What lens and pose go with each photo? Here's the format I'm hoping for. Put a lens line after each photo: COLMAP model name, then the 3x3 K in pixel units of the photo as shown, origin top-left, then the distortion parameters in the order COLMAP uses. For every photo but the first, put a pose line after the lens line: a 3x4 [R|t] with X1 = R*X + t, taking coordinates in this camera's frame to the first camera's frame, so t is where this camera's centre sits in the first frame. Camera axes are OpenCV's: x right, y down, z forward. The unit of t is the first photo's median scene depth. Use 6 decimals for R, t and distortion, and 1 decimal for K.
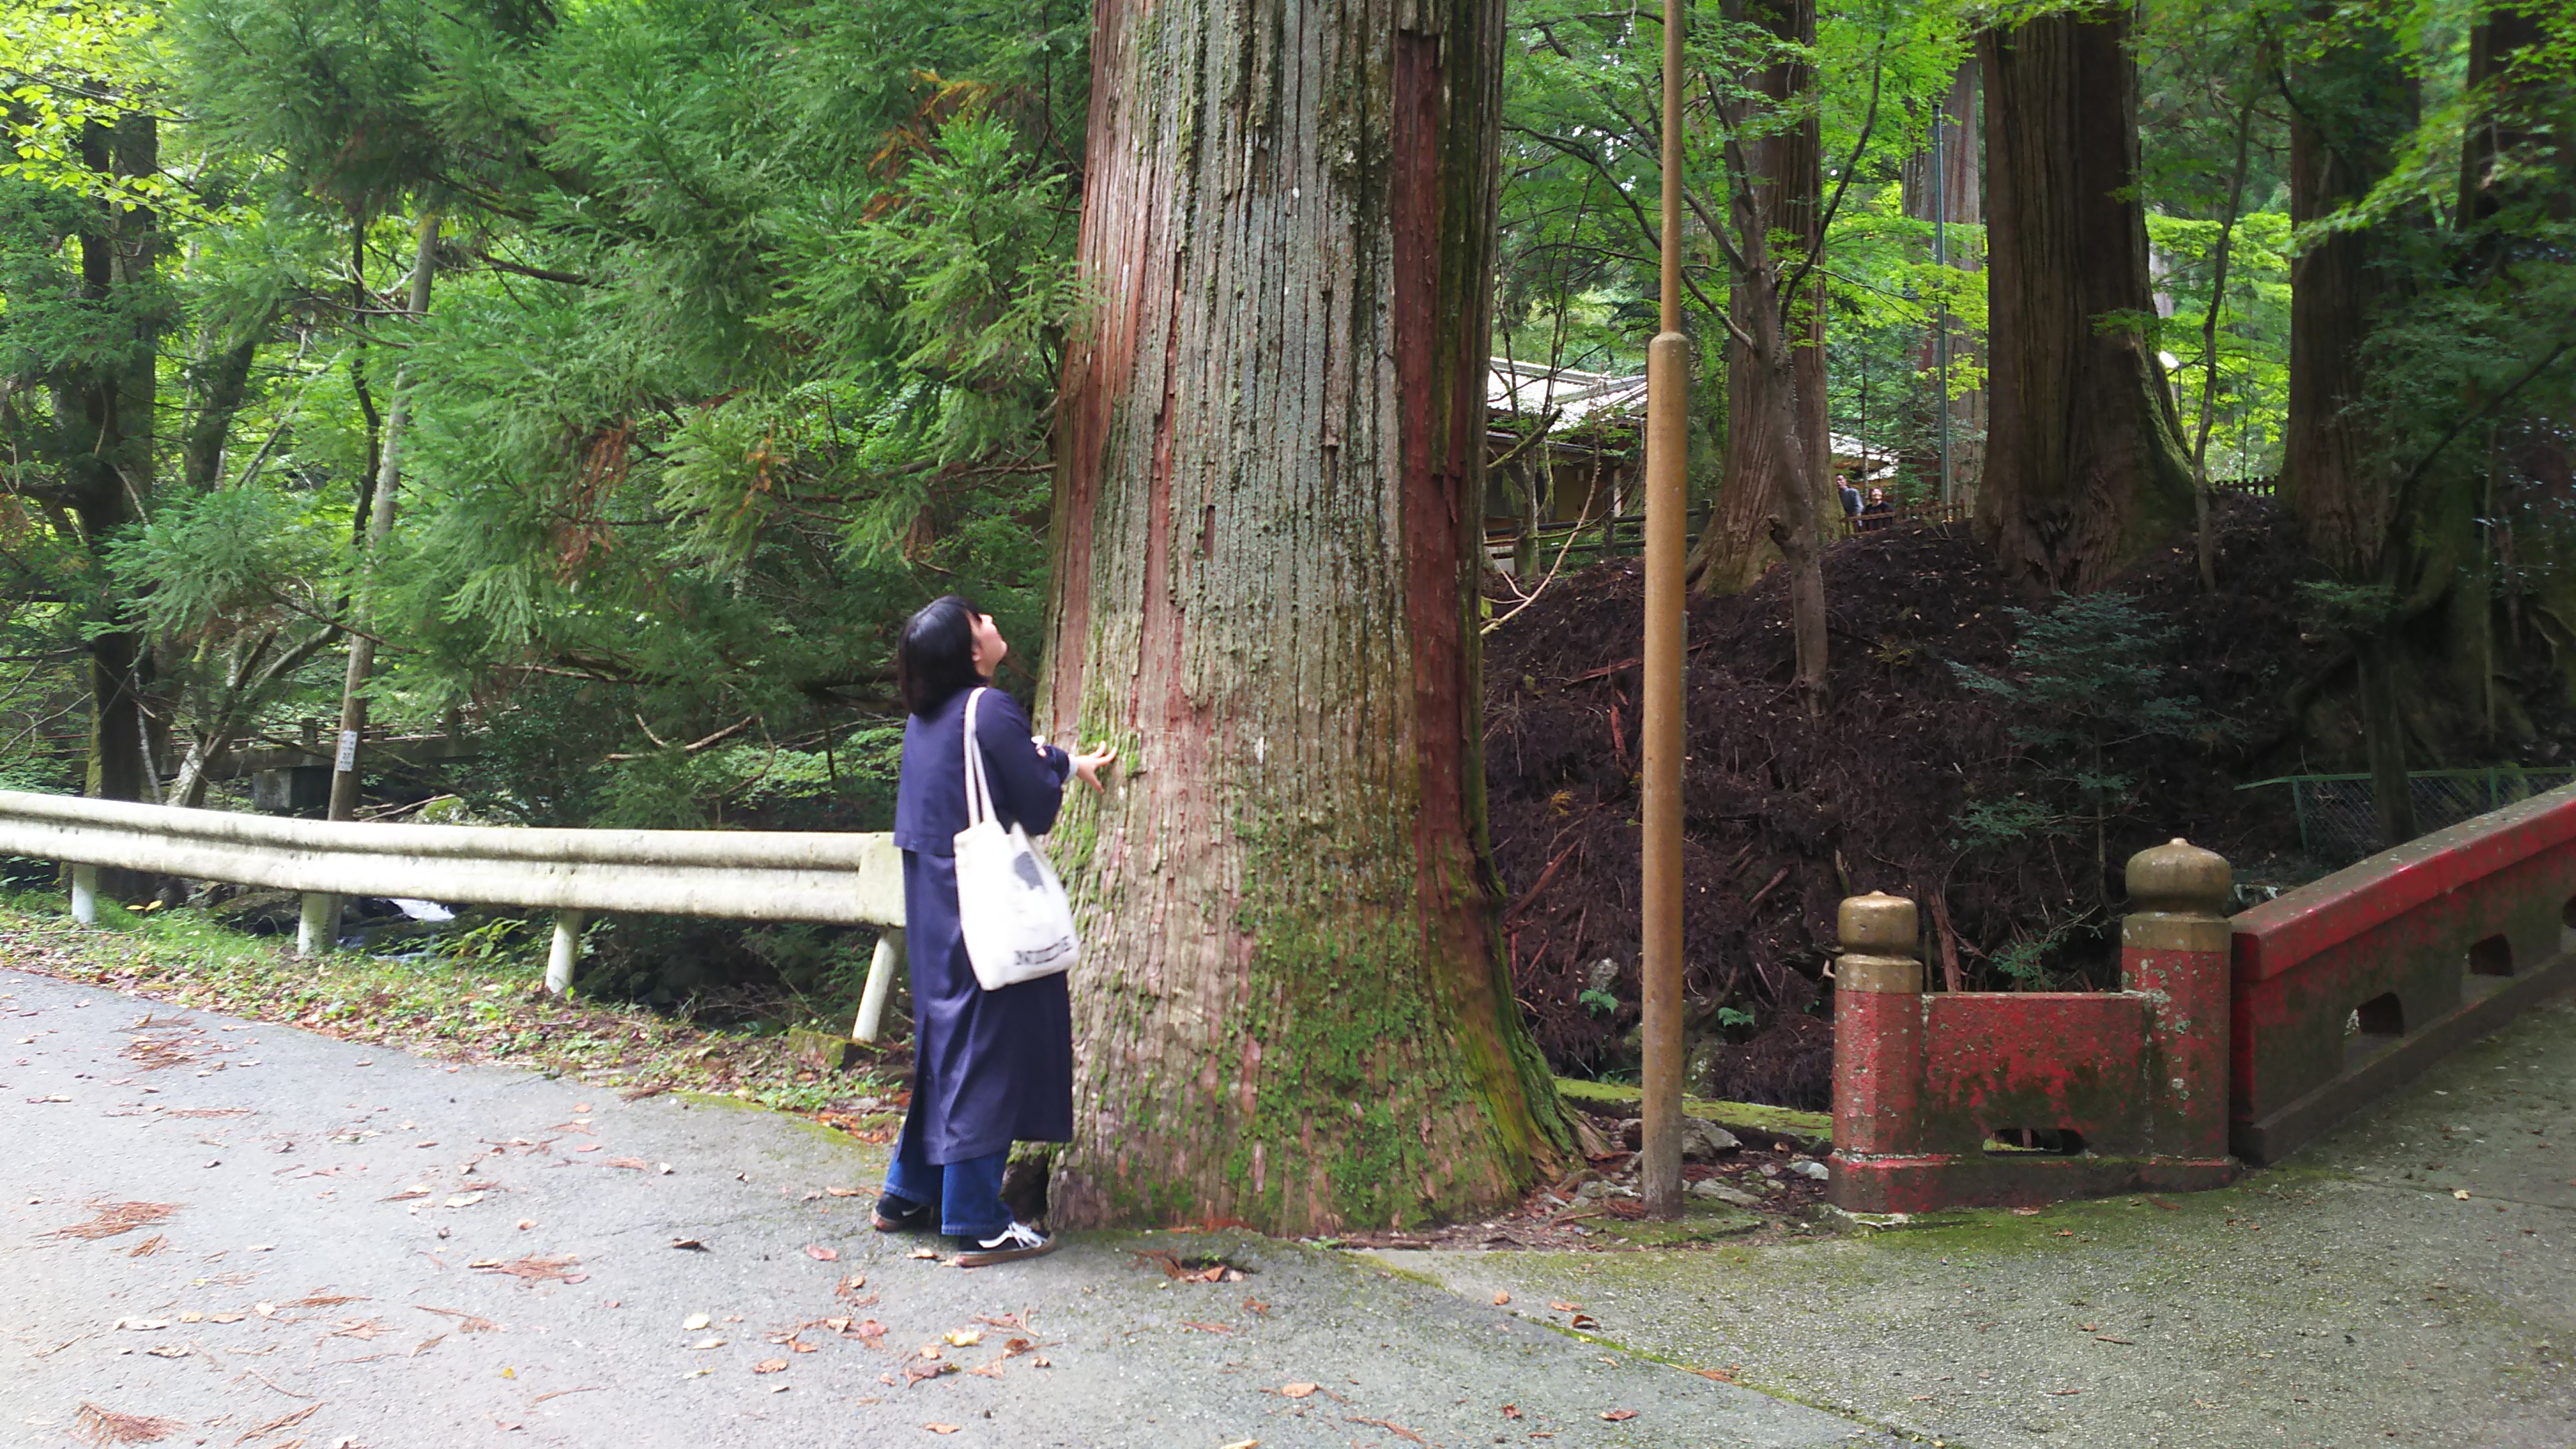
lens RADIAL K [[1965.8, 0, 1286.0], [0, 1965.8, 762.9], [0, 0, 1]] dist [-0.001173, -0.025731]
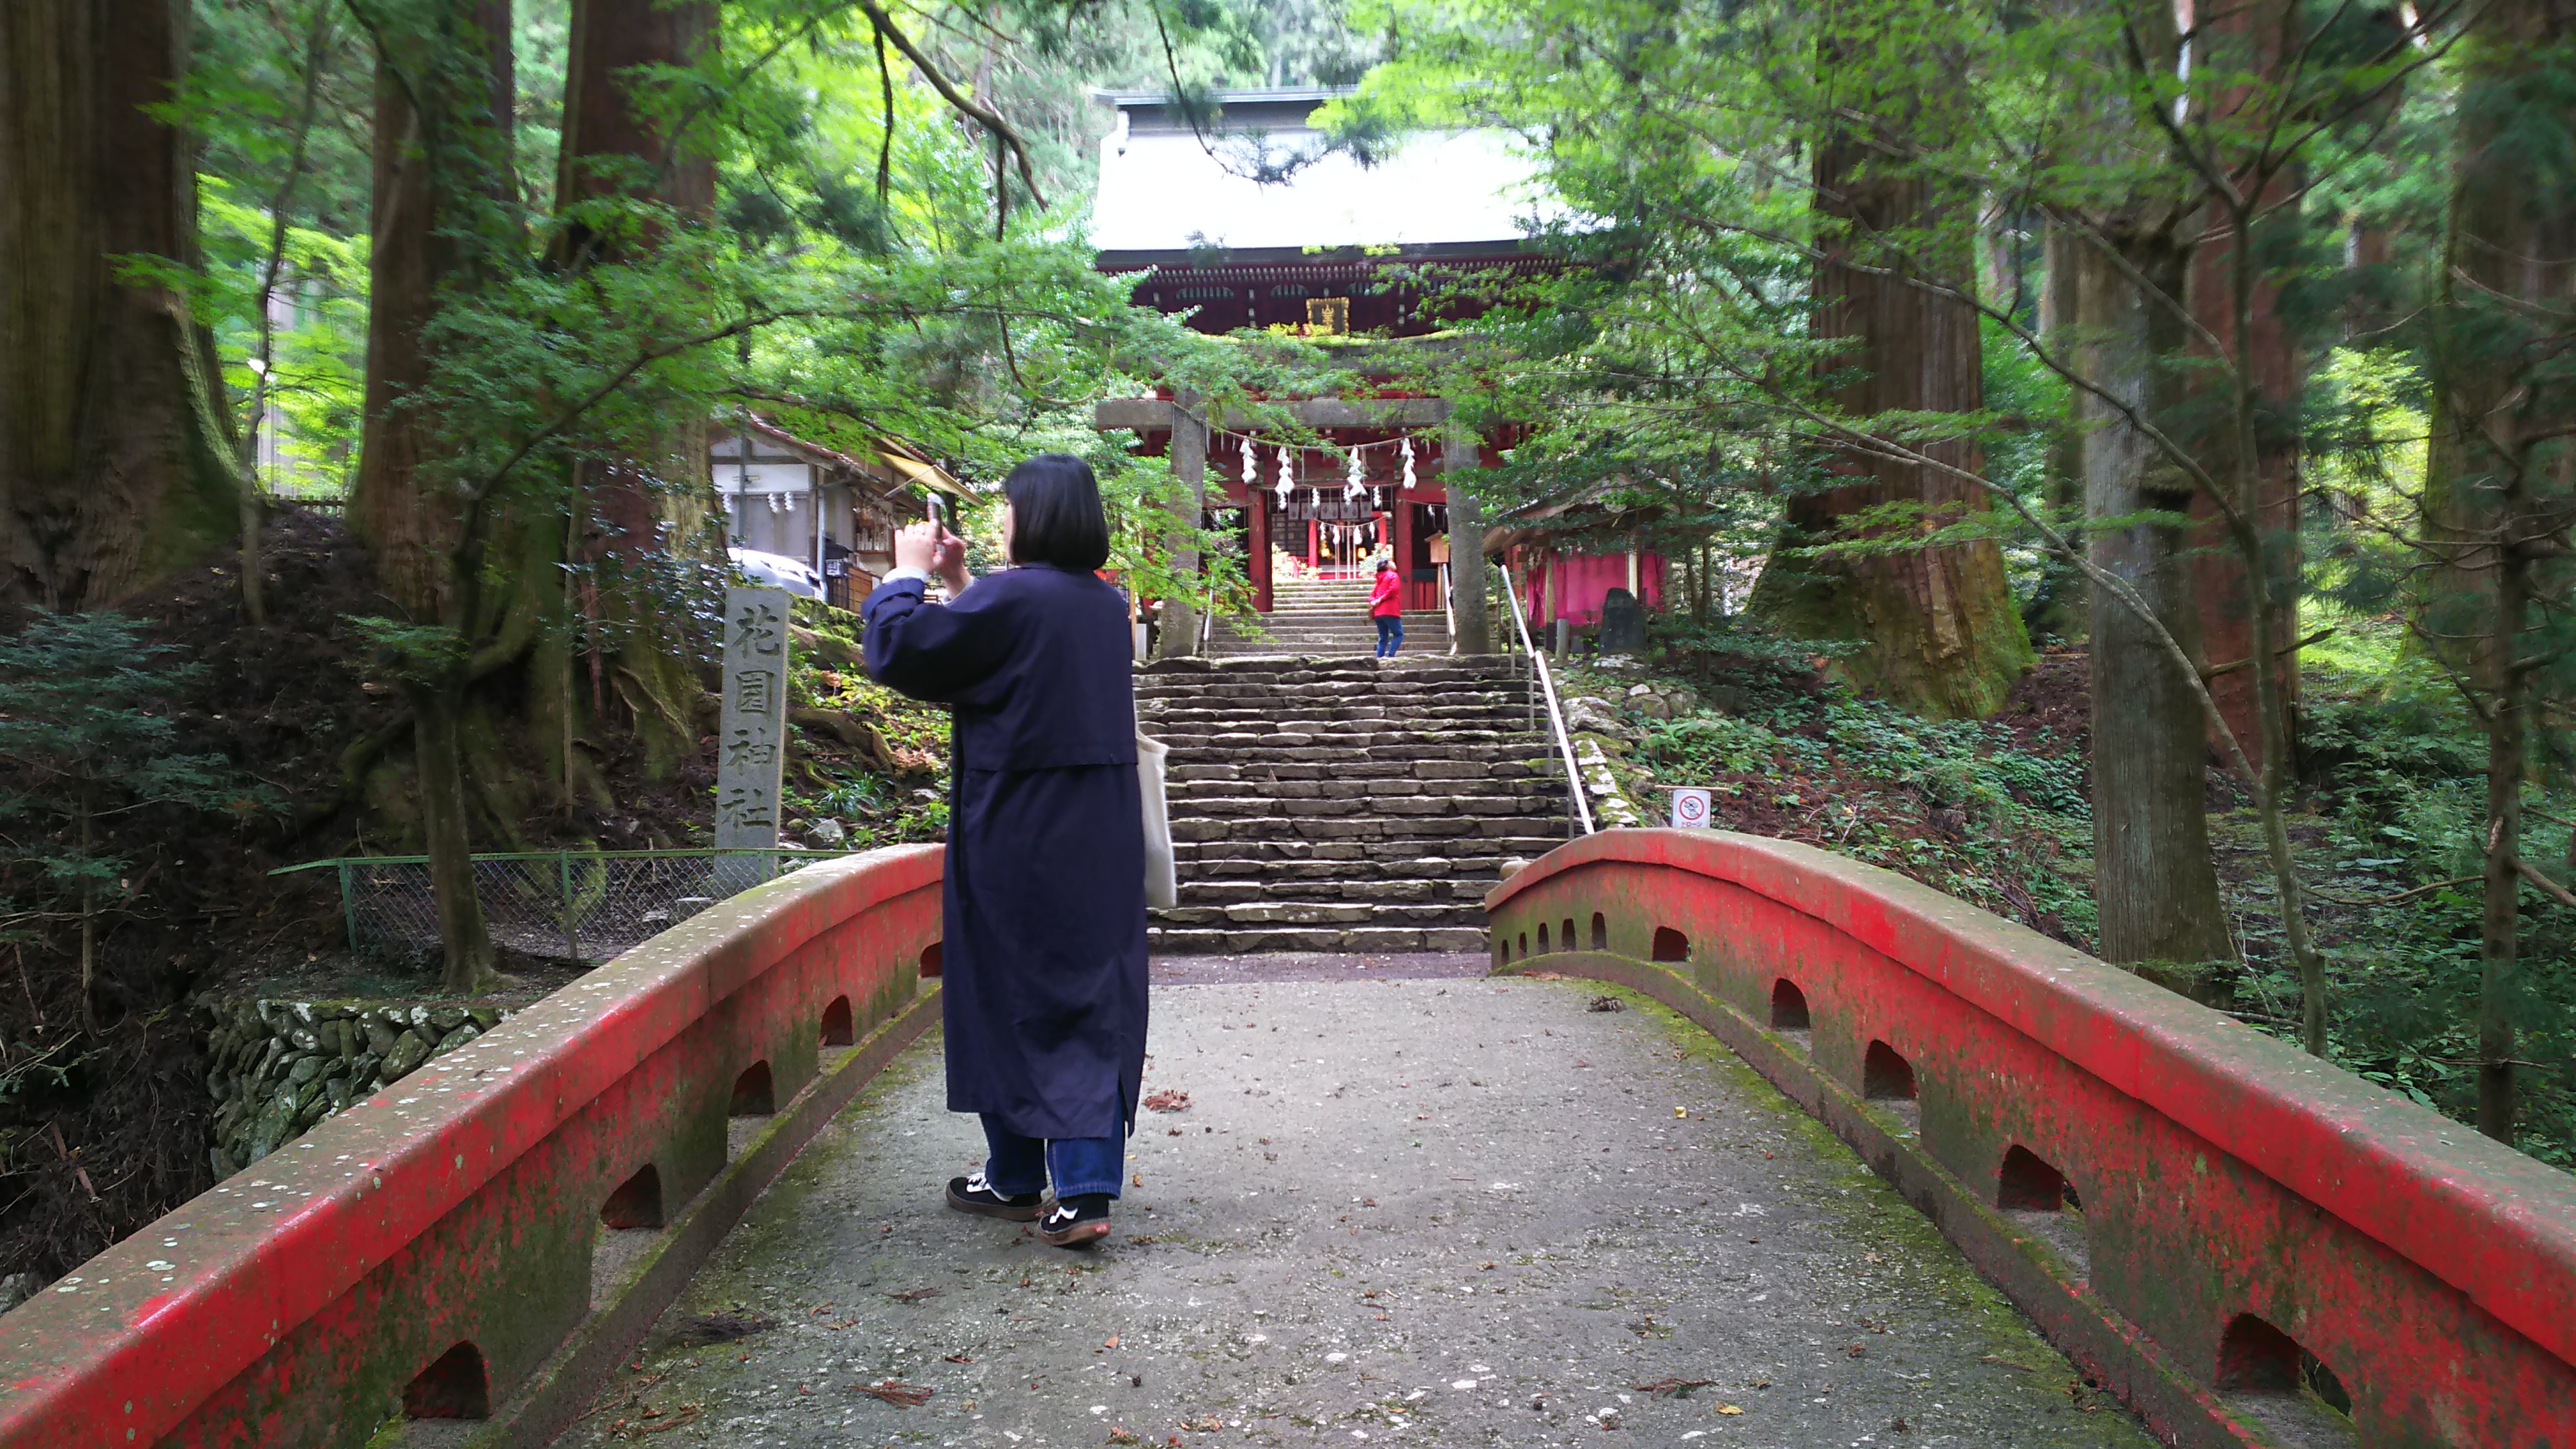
lens RADIAL K [[1965.8, 0, 1286.0], [0, 1965.8, 762.9], [0, 0, 1]] dist [-0.001173, -0.025731]
pose [[0.629049, 0.028154, 0.776856, 0.126436], [-0.007431, 0.999516, -0.030206, -0.010362], [-0.777330, 0.013229, 0.628954, 0.185660]]
